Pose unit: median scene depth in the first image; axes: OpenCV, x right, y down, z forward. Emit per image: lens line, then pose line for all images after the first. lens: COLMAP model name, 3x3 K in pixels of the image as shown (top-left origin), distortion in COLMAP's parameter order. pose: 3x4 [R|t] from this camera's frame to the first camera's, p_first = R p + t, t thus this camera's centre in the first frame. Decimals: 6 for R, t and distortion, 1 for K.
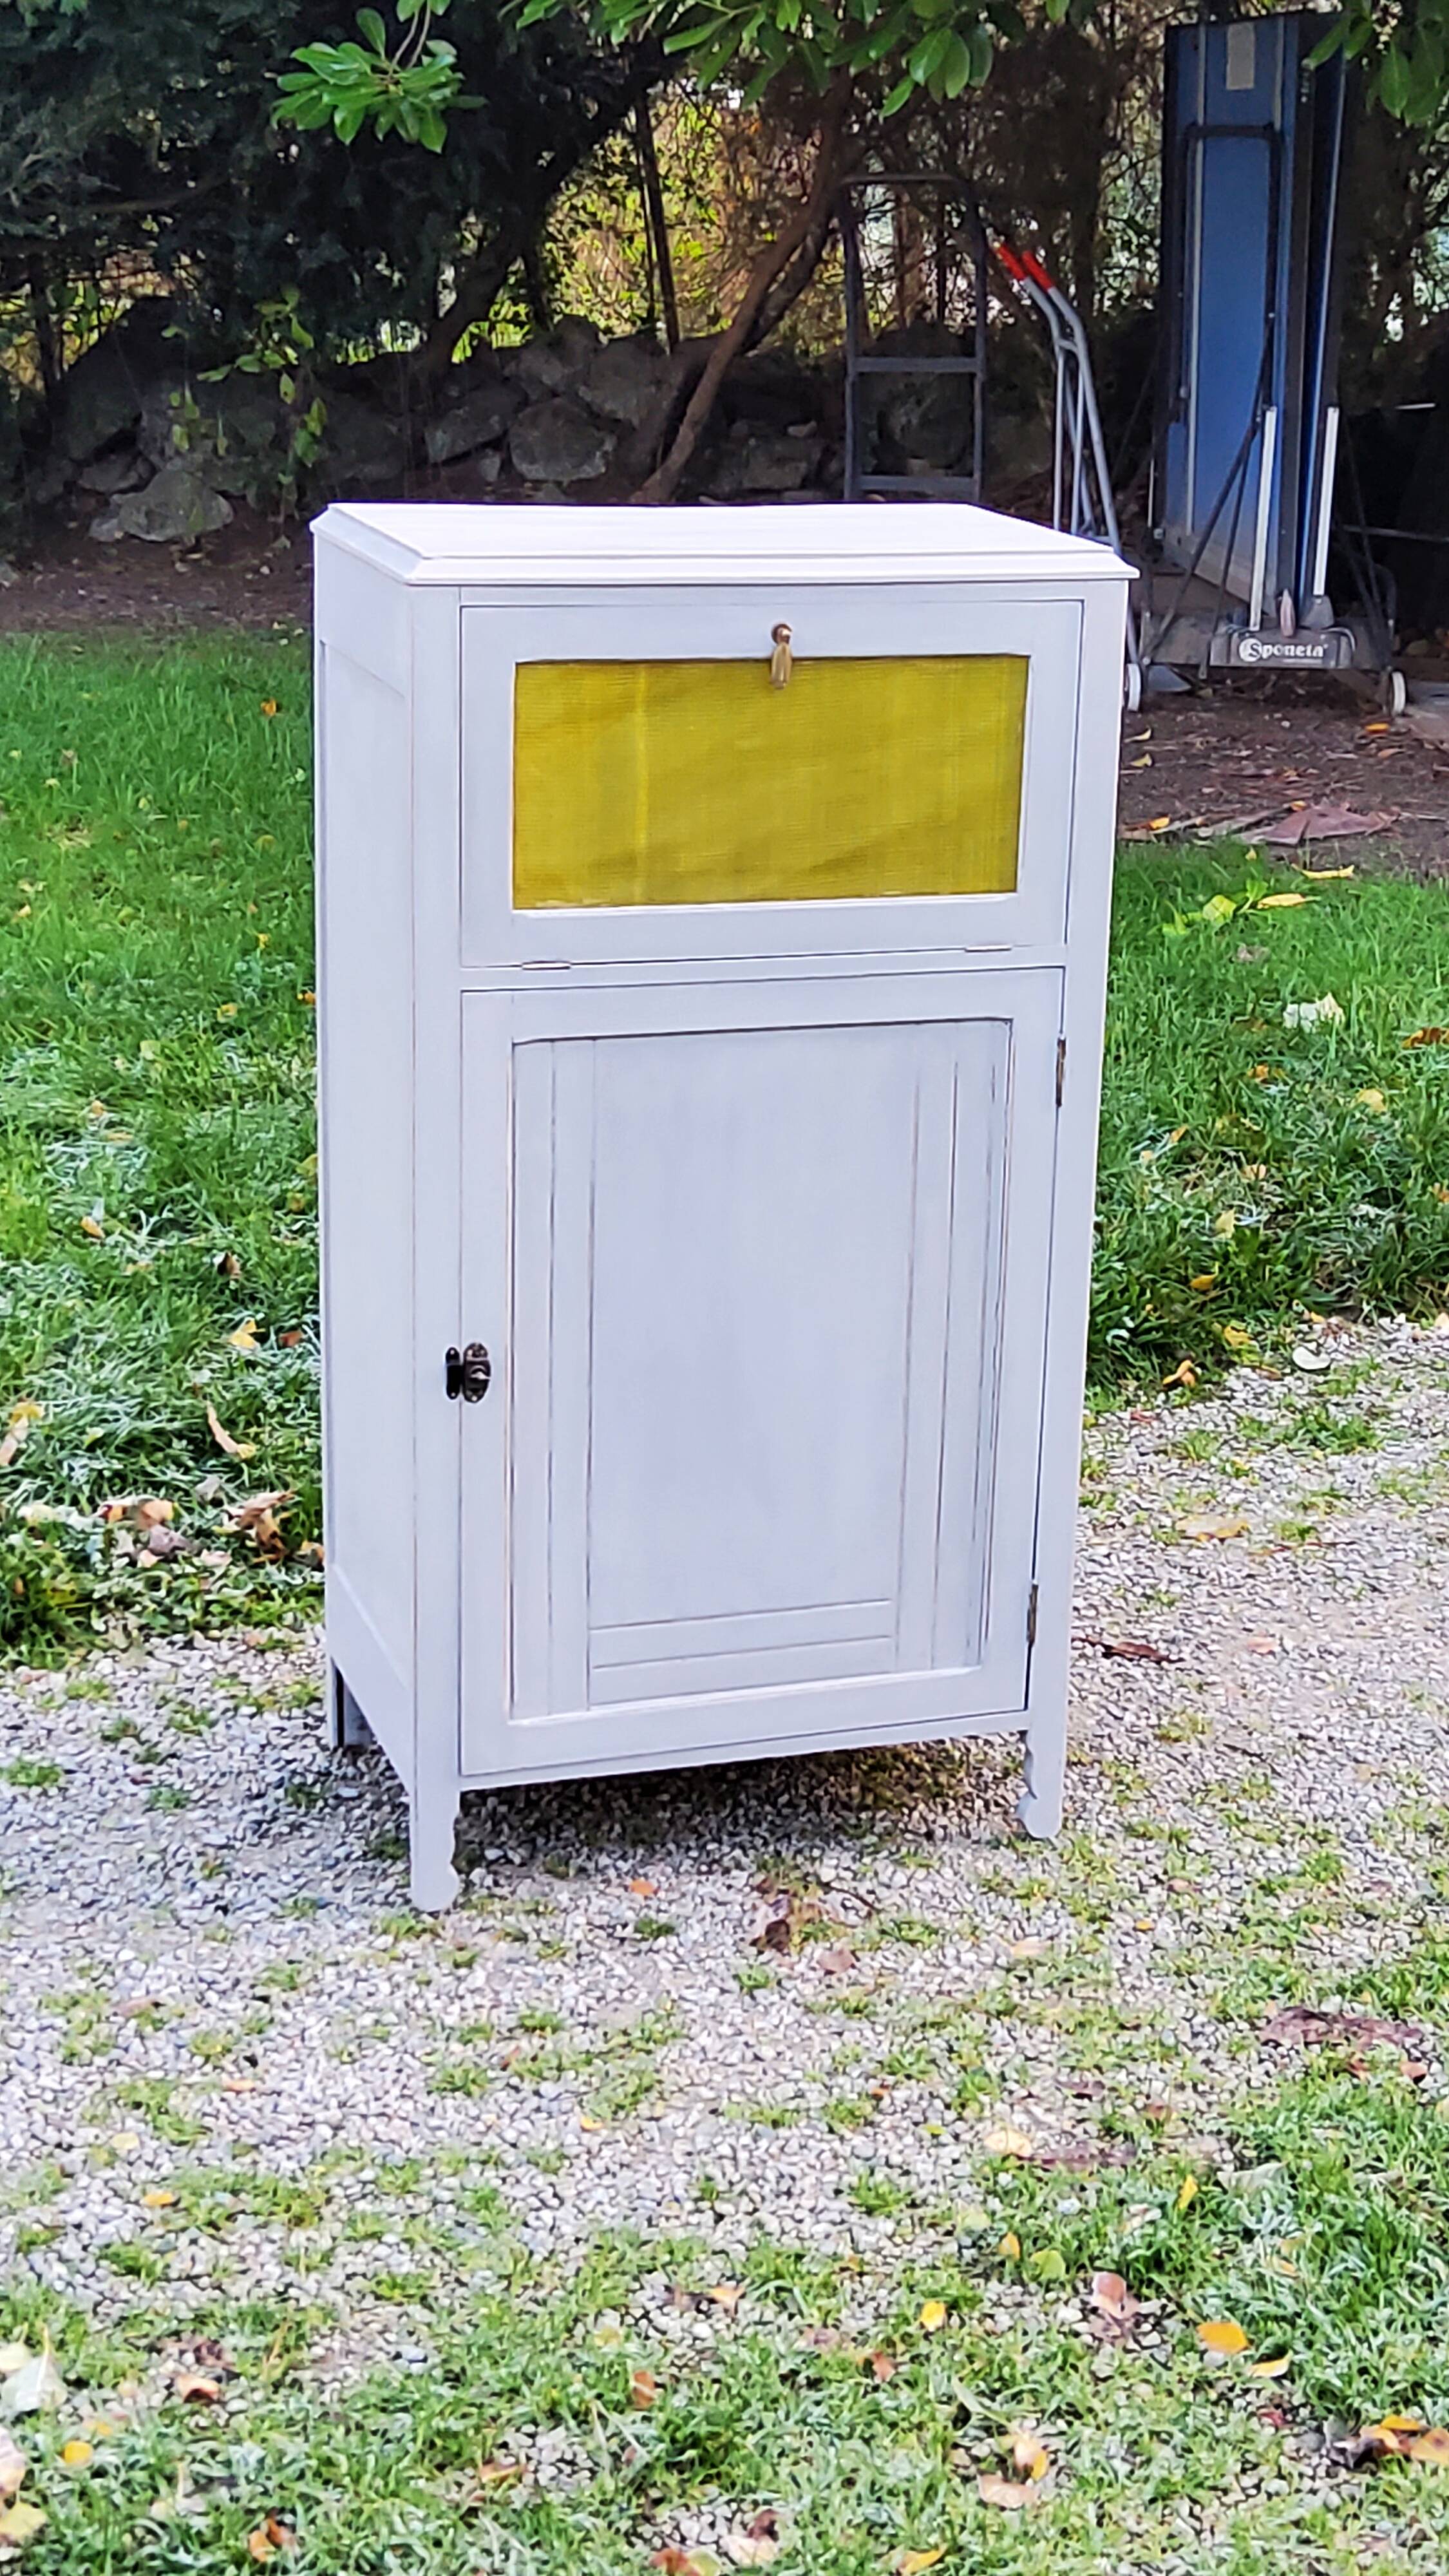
lens RADIAL K [[3787.3, 0, 737.7], [0, 3787.3, 1278.9], [0, 0, 1]] dist [0.205406, -0.613395]
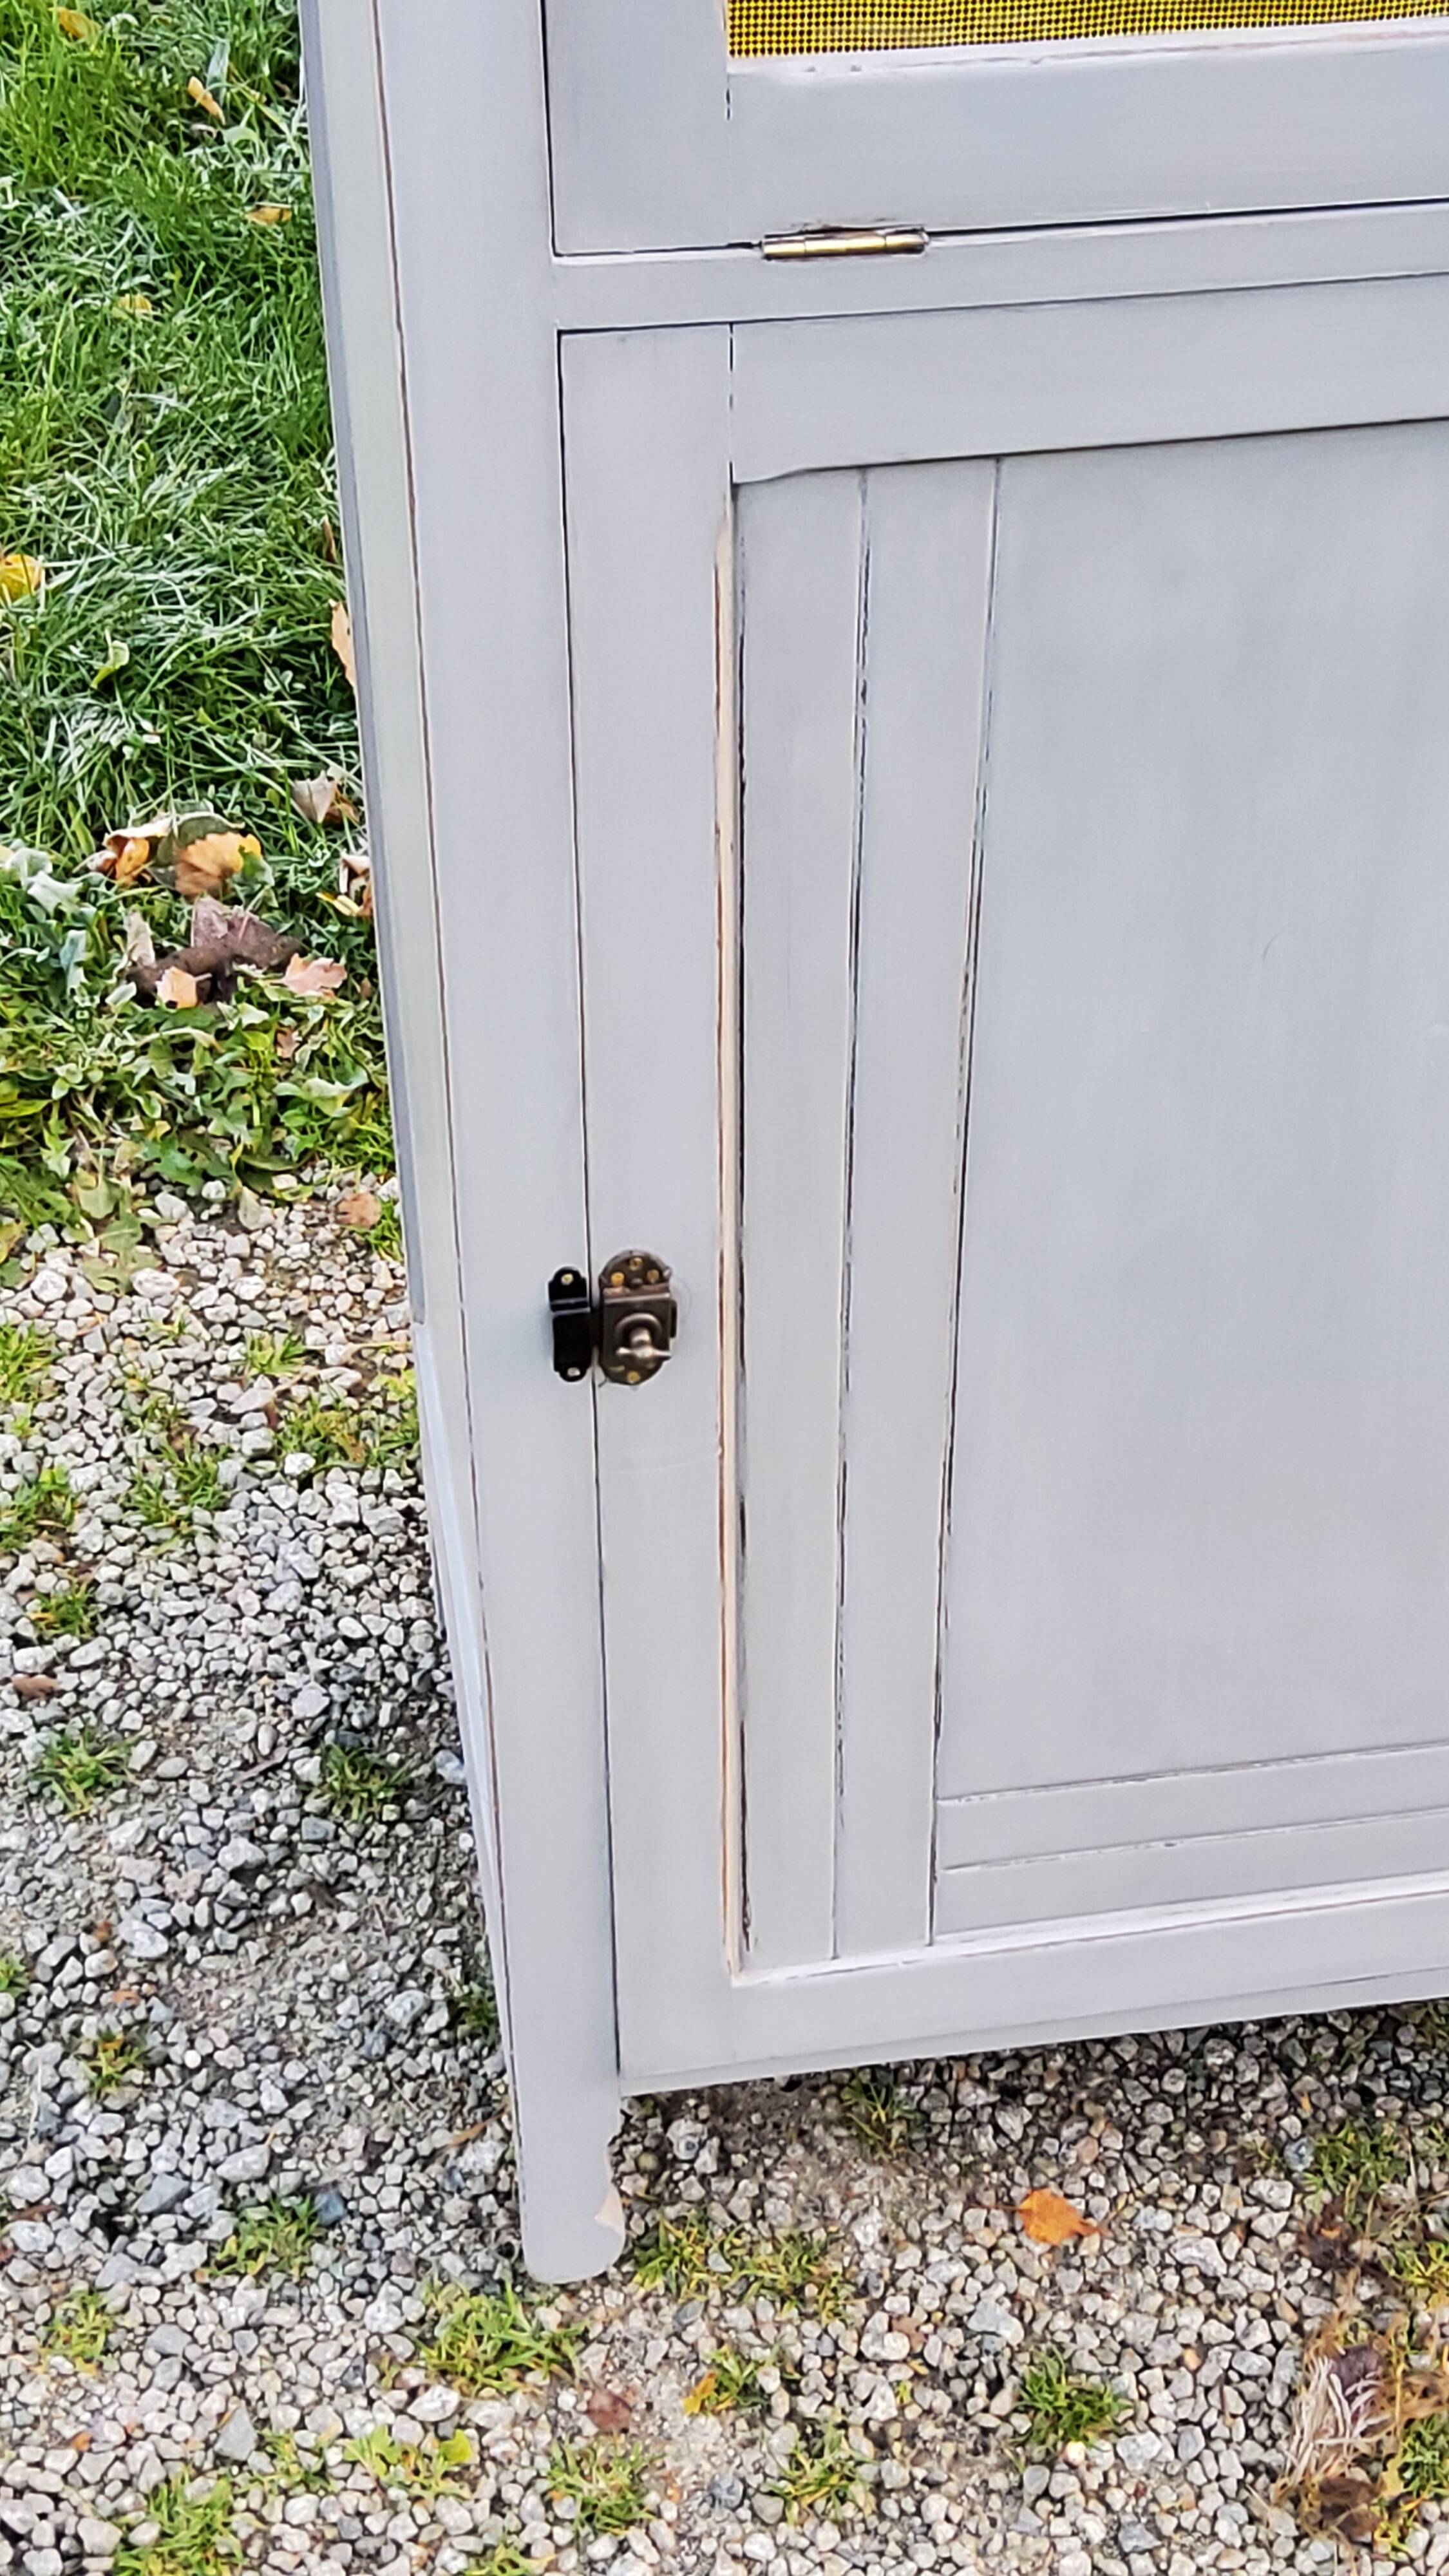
lens RADIAL K [[3818.0, 0, 741.3], [0, 3818.0, 1271.4], [0, 0, 1]] dist [0.201317, -0.572966]
pose [[0.987675, 0.083577, -0.132338, -0.009789], [-0.023343, 0.914702, 0.403453, -0.116799], [0.154769, -0.395391, 0.905380, 0.611680]]
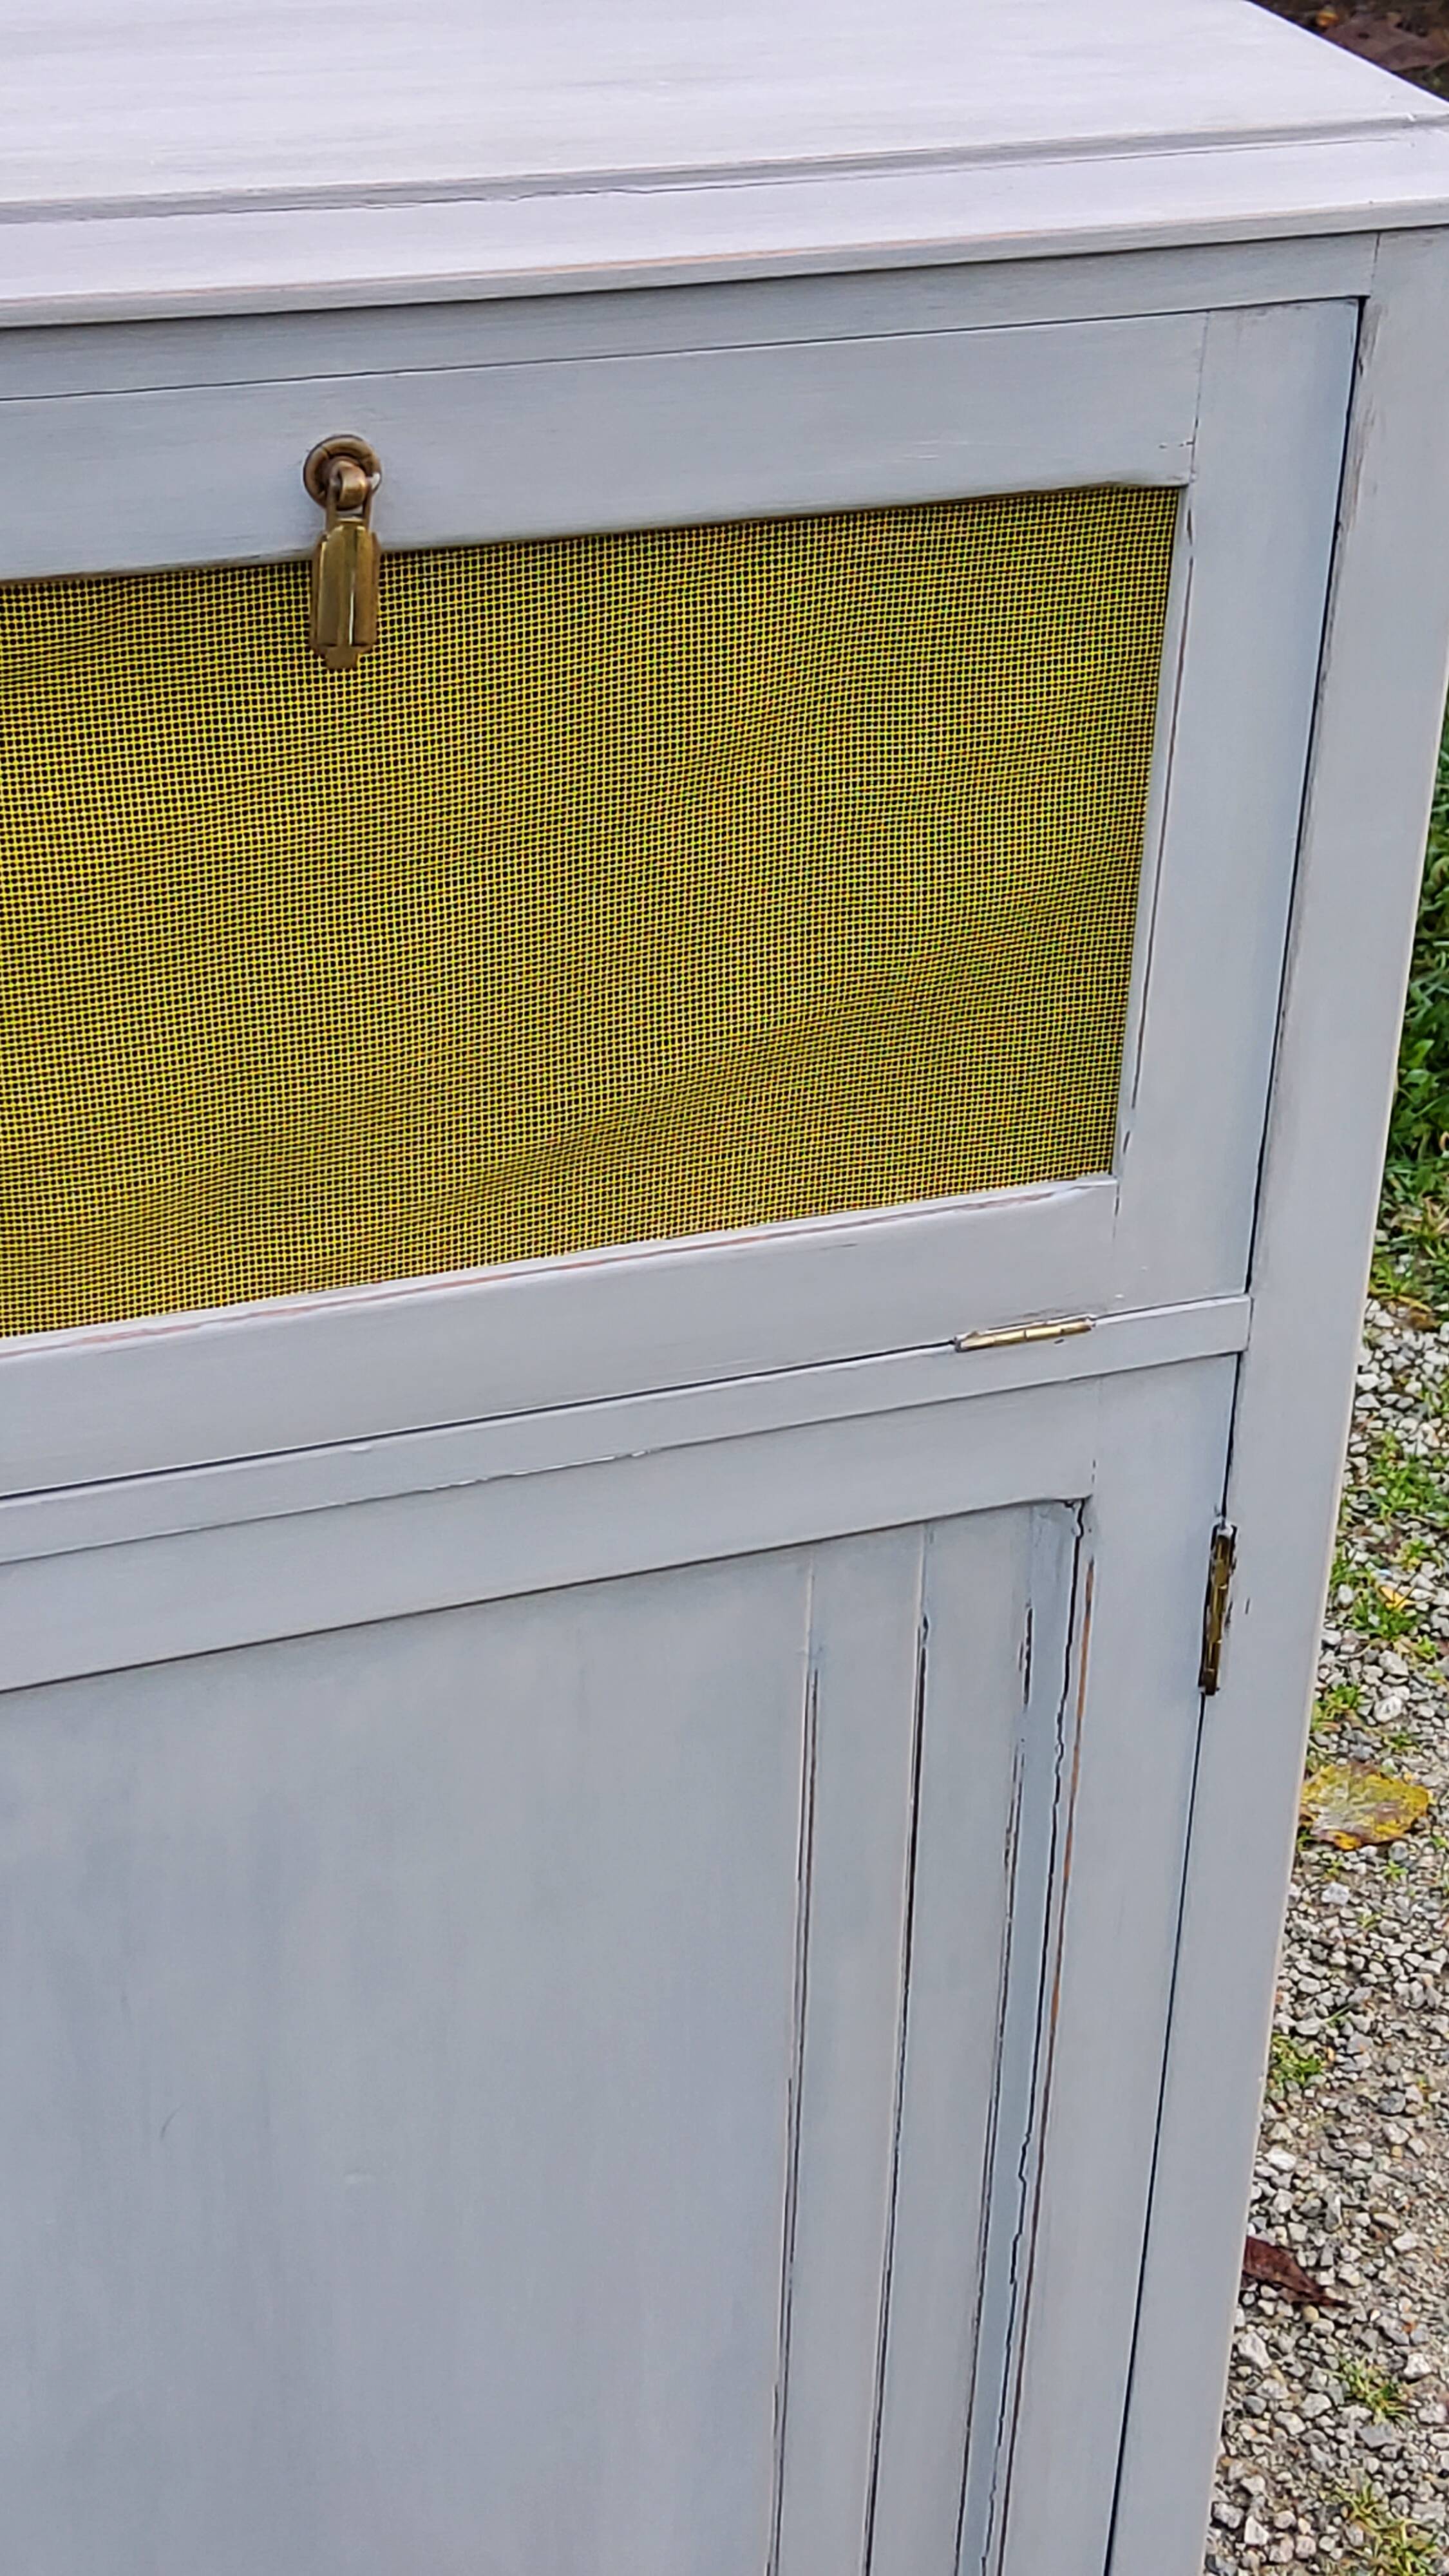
lens RADIAL K [[3835.2, 0, 746.5], [0, 3835.2, 1270.6], [0, 0, 1]] dist [0.198855, -0.586778]
pose [[0.999155, -0.014597, 0.038417, 0.026443], [0.005230, 0.972357, 0.233440, -0.158625], [-0.040763, -0.233042, 0.971612, 0.619050]]
